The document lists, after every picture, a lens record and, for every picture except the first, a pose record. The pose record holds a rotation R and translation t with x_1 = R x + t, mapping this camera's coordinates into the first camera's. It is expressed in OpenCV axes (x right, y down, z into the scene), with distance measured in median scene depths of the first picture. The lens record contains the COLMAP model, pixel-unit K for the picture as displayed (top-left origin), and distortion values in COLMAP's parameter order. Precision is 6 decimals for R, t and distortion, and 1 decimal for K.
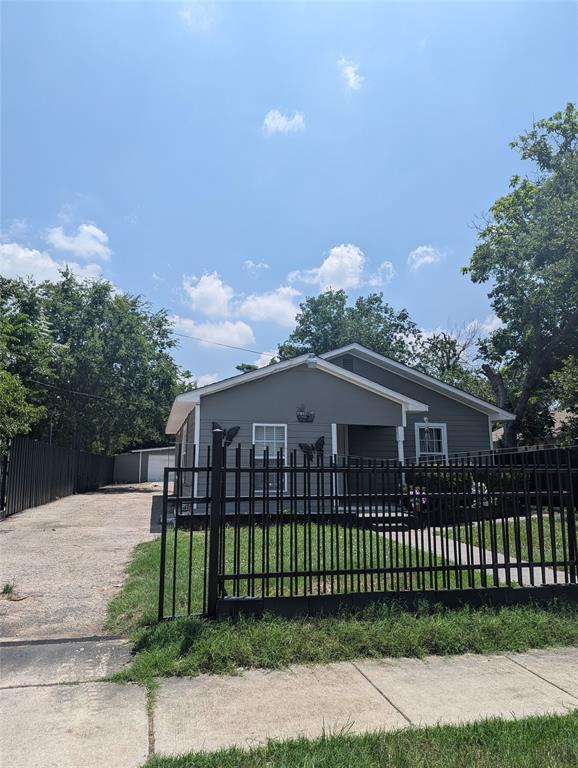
lens RADIAL K [[534.8, 0, 269.0], [0, 534.8, 383.5], [0, 0, 1]] dist [-0.007491, -0.000780]
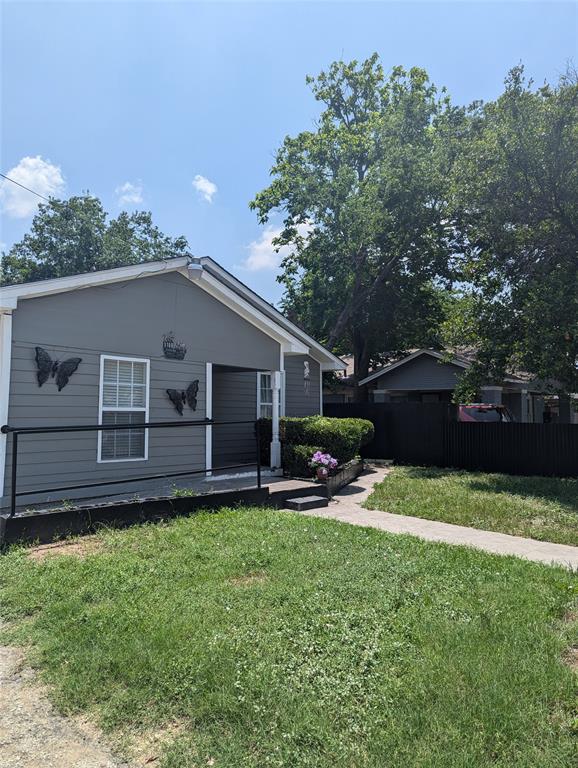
lens RADIAL K [[525.3, 0, 288.7], [0, 525.3, 398.2], [0, 0, 1]] dist [0.003194, -0.000086]
pose [[0.811229, 0.017252, 0.584474, -0.122061], [-0.091495, 0.990997, 0.097740, 0.026534], [-0.577526, -0.132765, 0.805504, 0.223347]]
